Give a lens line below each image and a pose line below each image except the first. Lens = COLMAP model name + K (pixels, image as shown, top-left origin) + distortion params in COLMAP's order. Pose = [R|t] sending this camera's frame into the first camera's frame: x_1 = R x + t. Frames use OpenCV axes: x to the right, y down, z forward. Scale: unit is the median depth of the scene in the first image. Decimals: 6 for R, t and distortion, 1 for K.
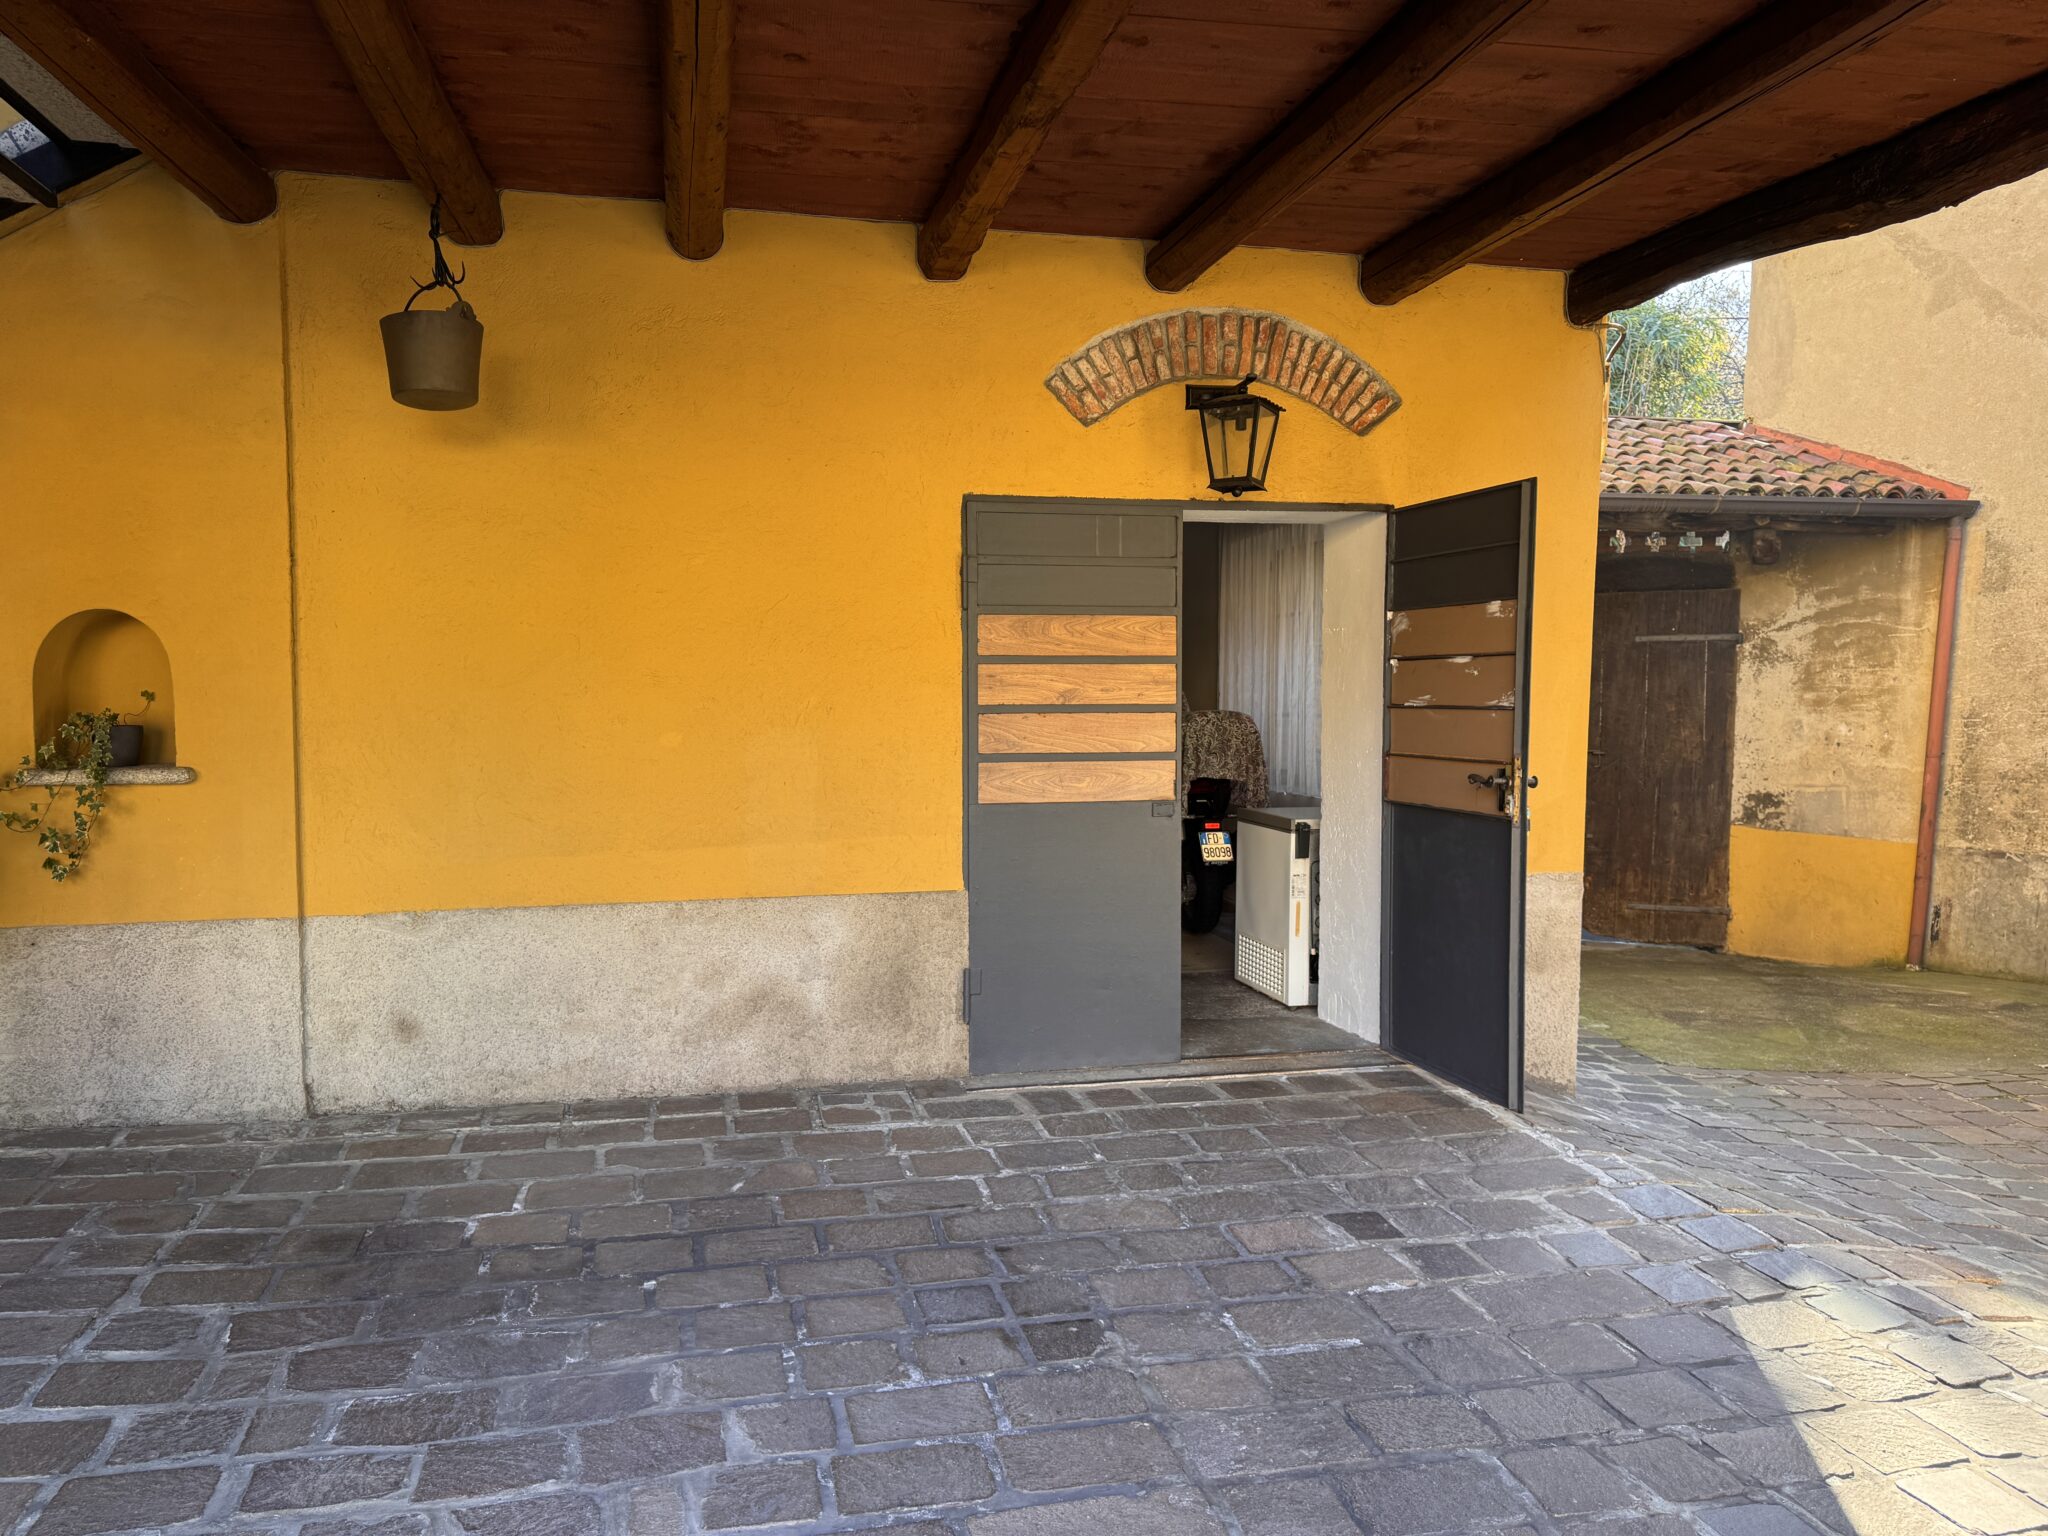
lens RADIAL K [[1445.9, 0, 1044.7], [0, 1445.9, 774.6], [0, 0, 1]] dist [0.084708, -0.101629]
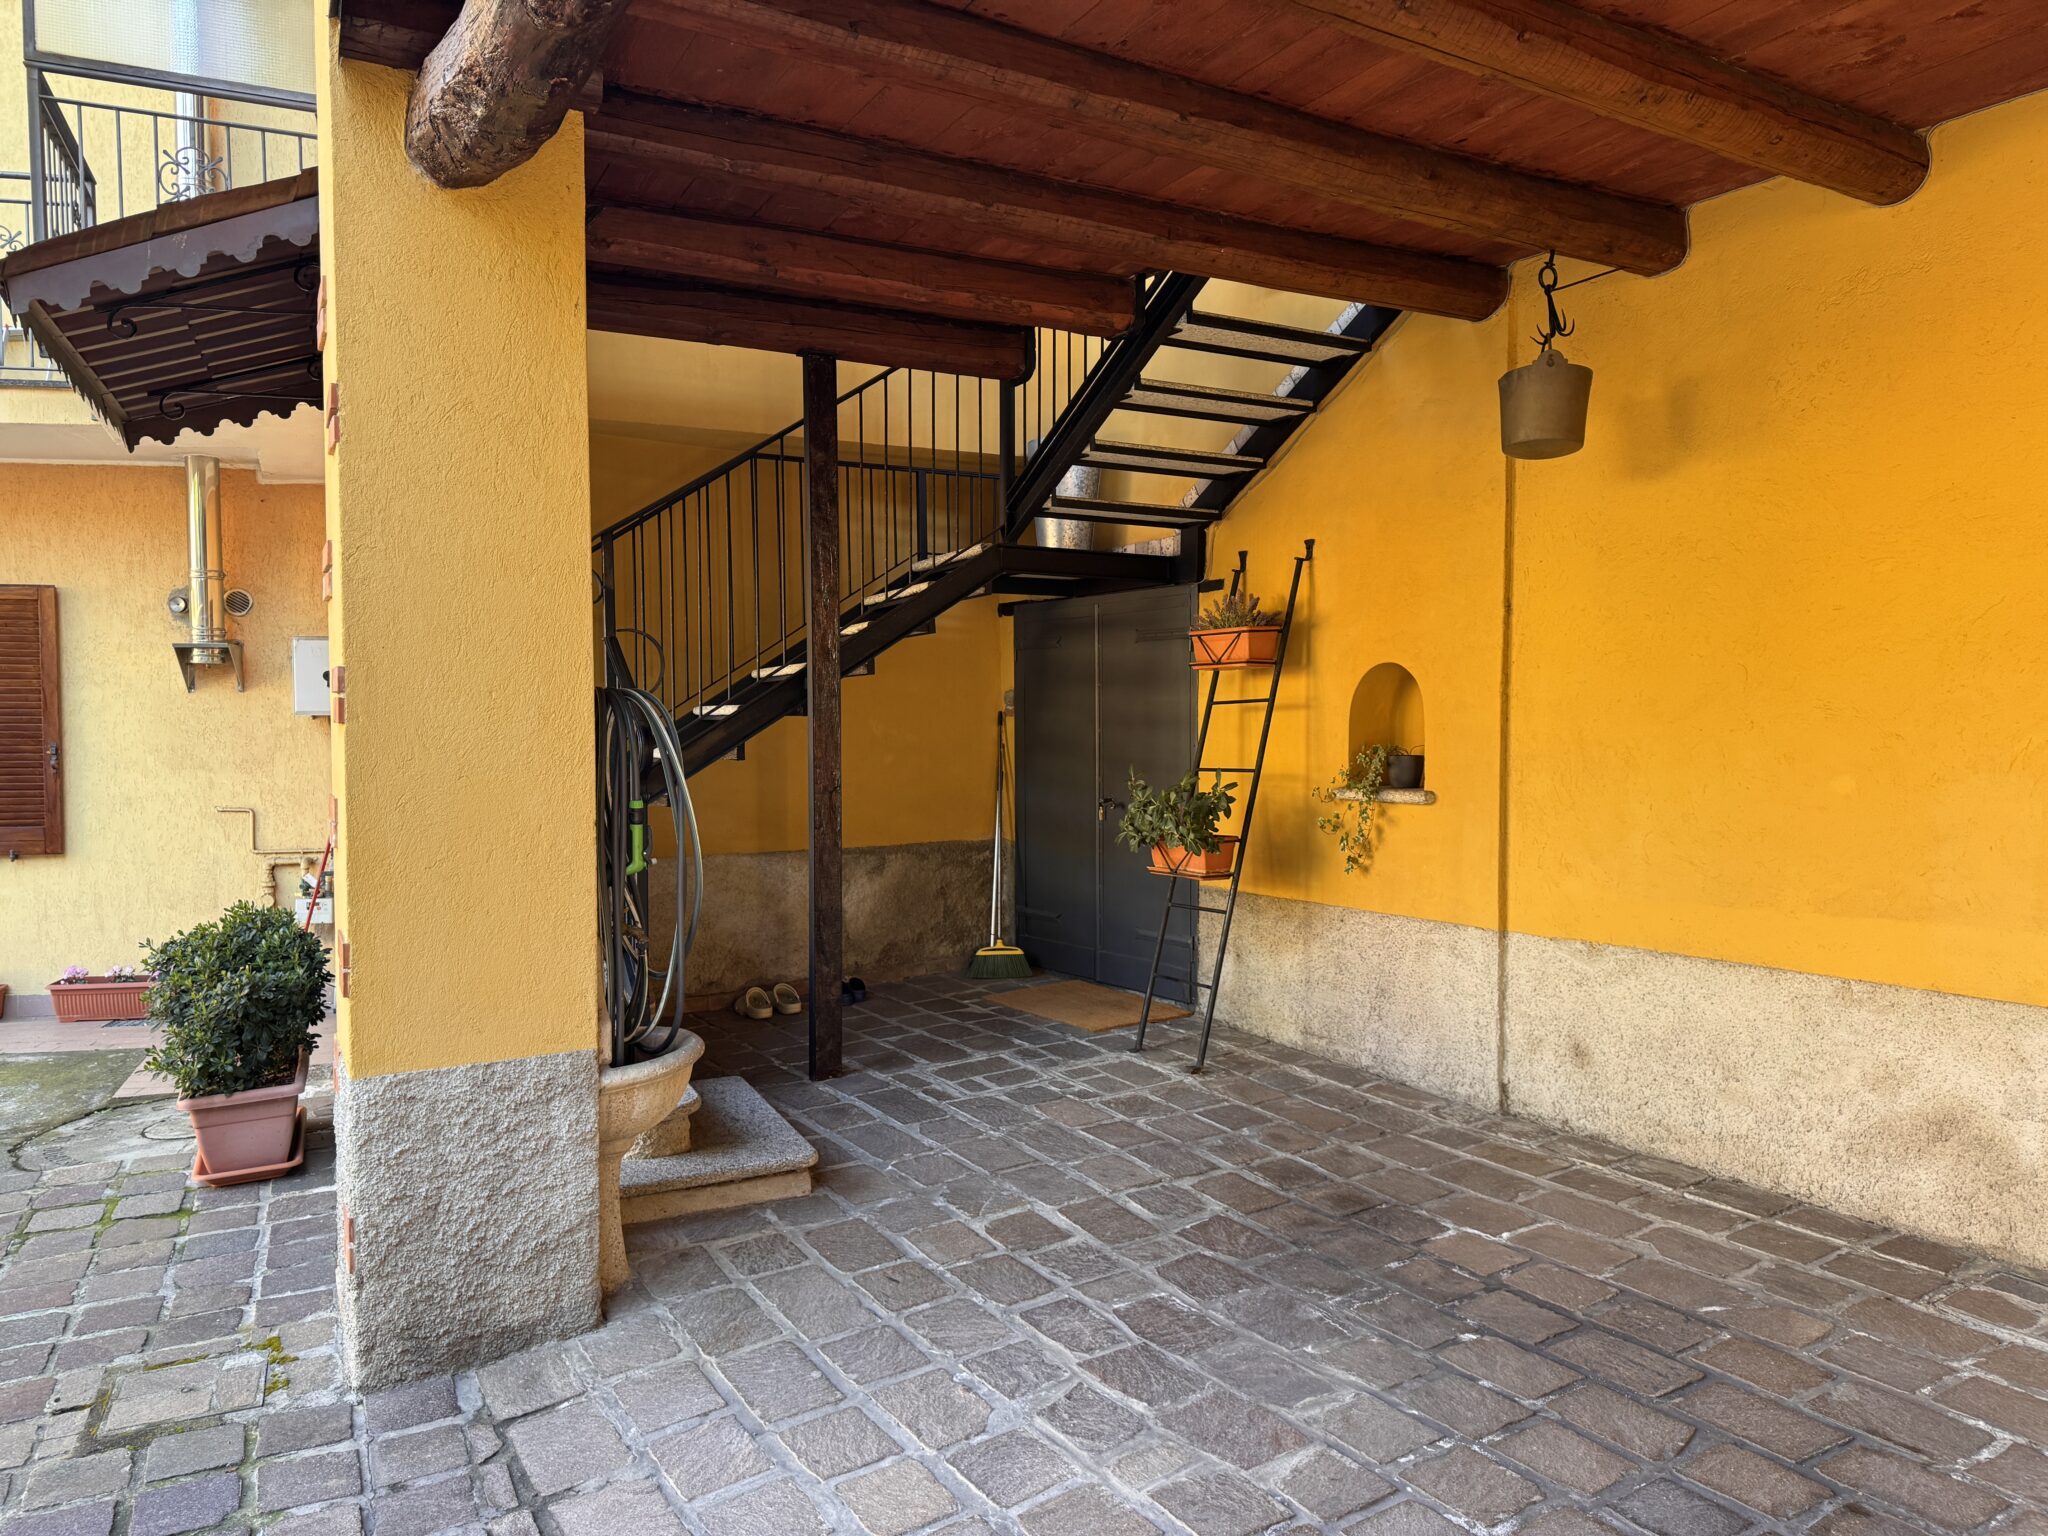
lens RADIAL K [[1445.9, 0, 1018.2], [0, 1445.9, 771.1], [0, 0, 1]] dist [0.084708, -0.101629]
pose [[0.309544, 0.030321, -0.950402, 0.412566], [-0.053425, 0.998467, 0.014454, -0.019186], [0.949383, 0.046301, 0.310690, 0.295267]]
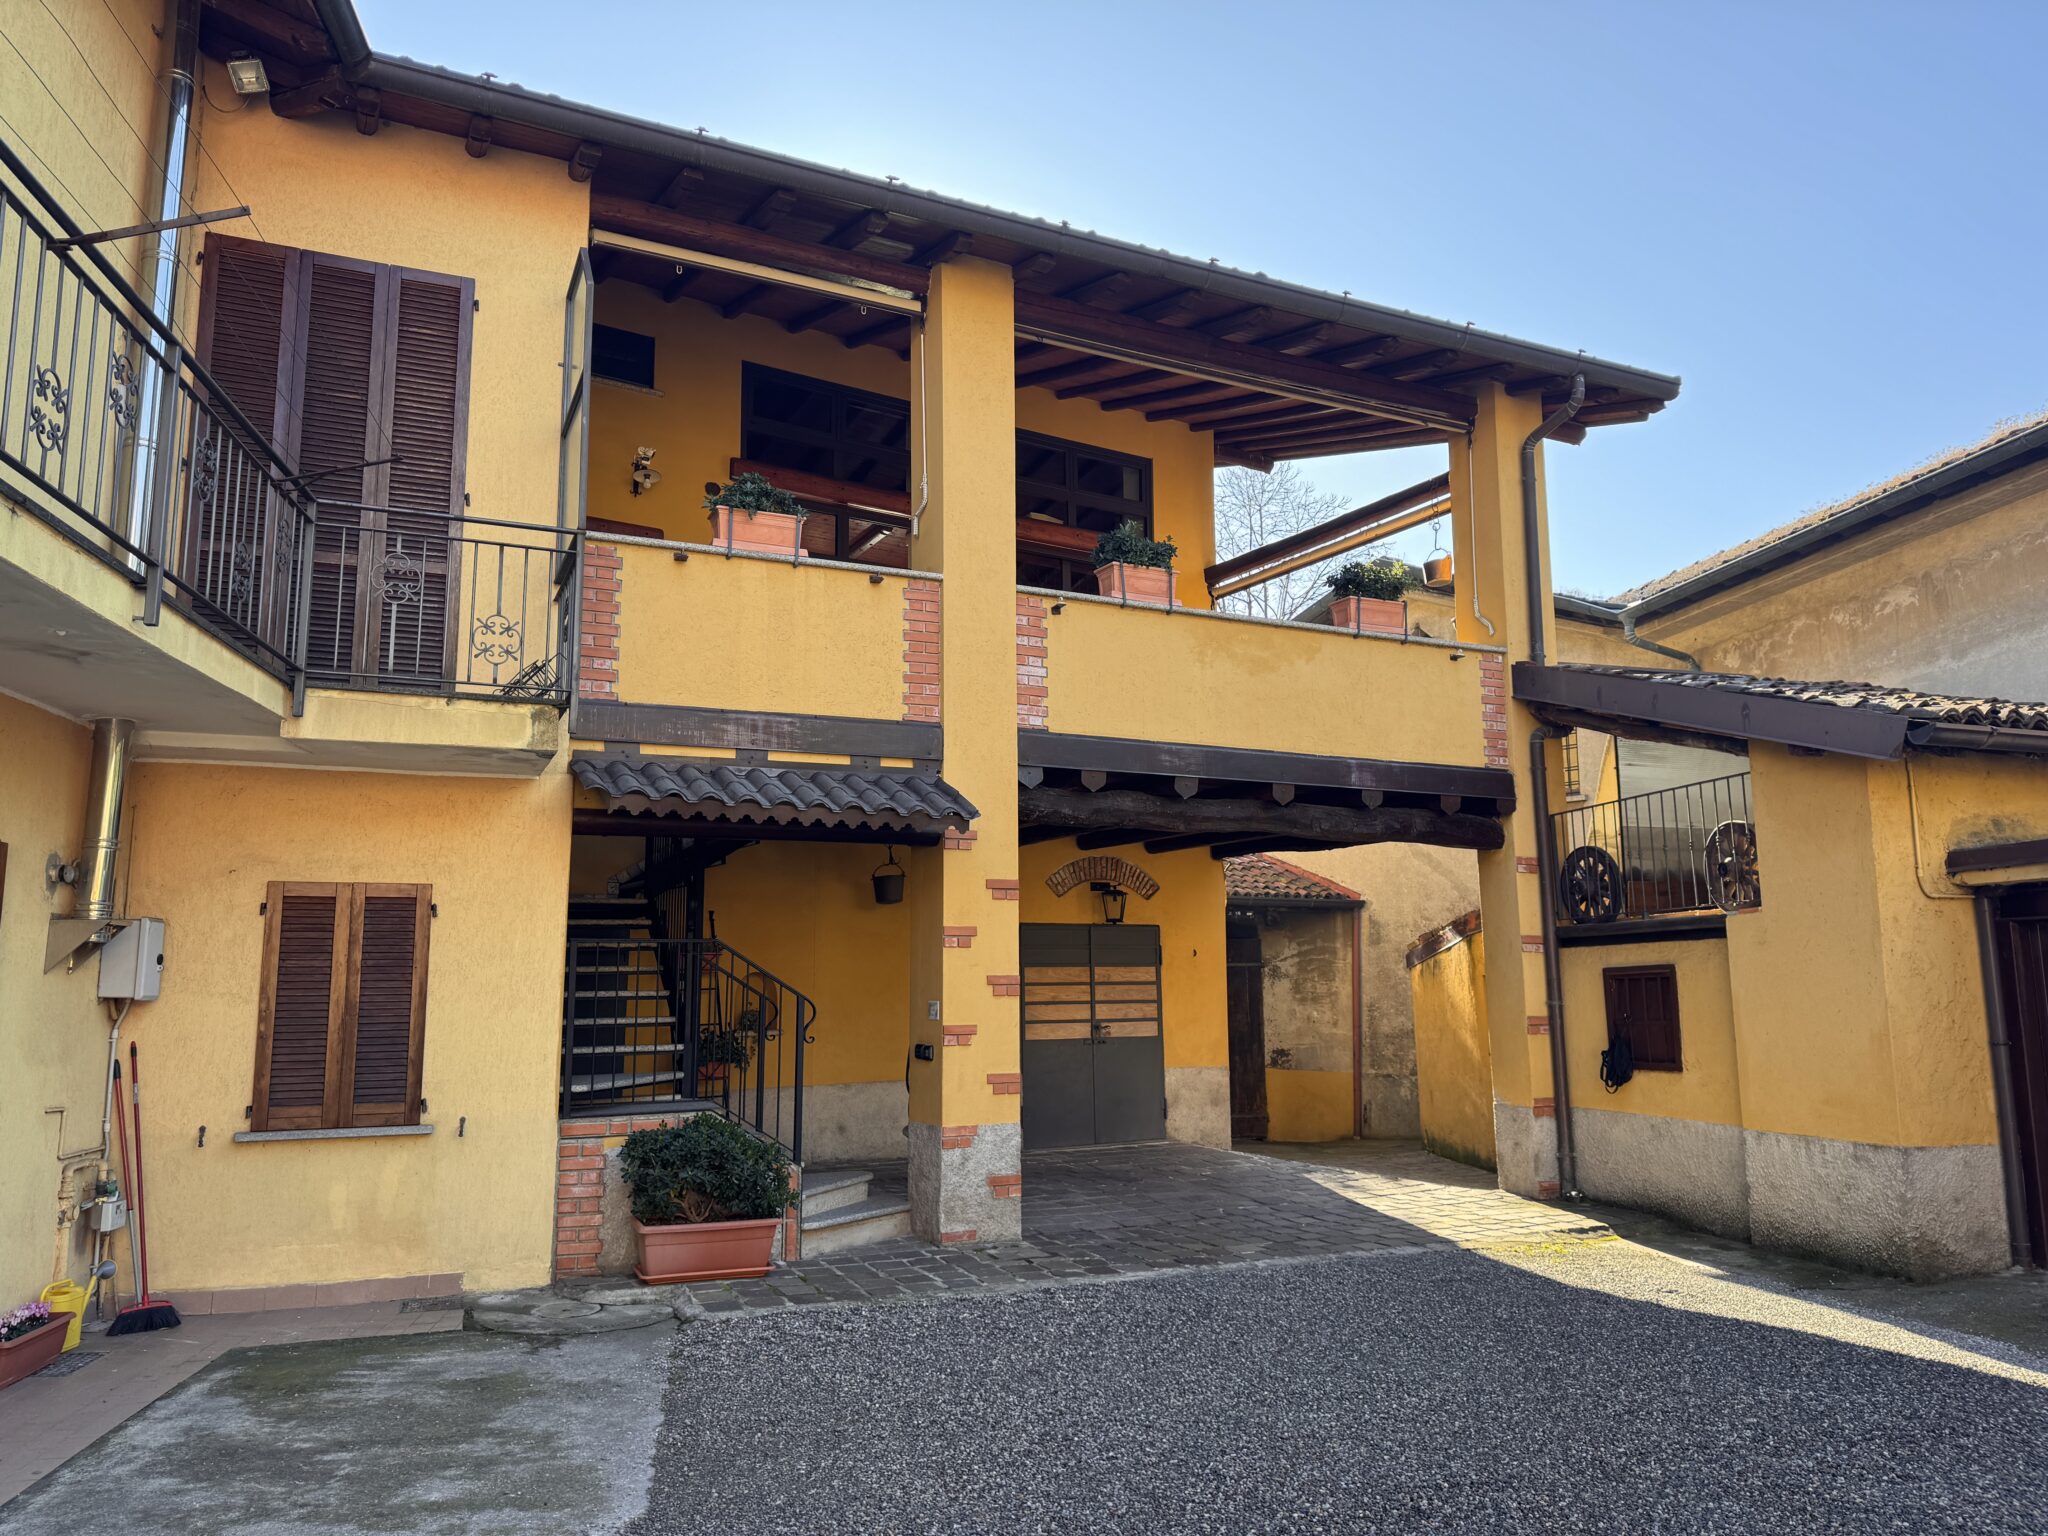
lens RADIAL K [[1445.9, 0, 1012.5], [0, 1445.9, 737.4], [0, 0, 1]] dist [0.084708, -0.101629]
pose [[0.956398, 0.040986, 0.289177, -0.931349], [0.027015, 0.973446, -0.227315, 0.090496], [-0.290815, 0.225216, 0.929895, -1.712167]]
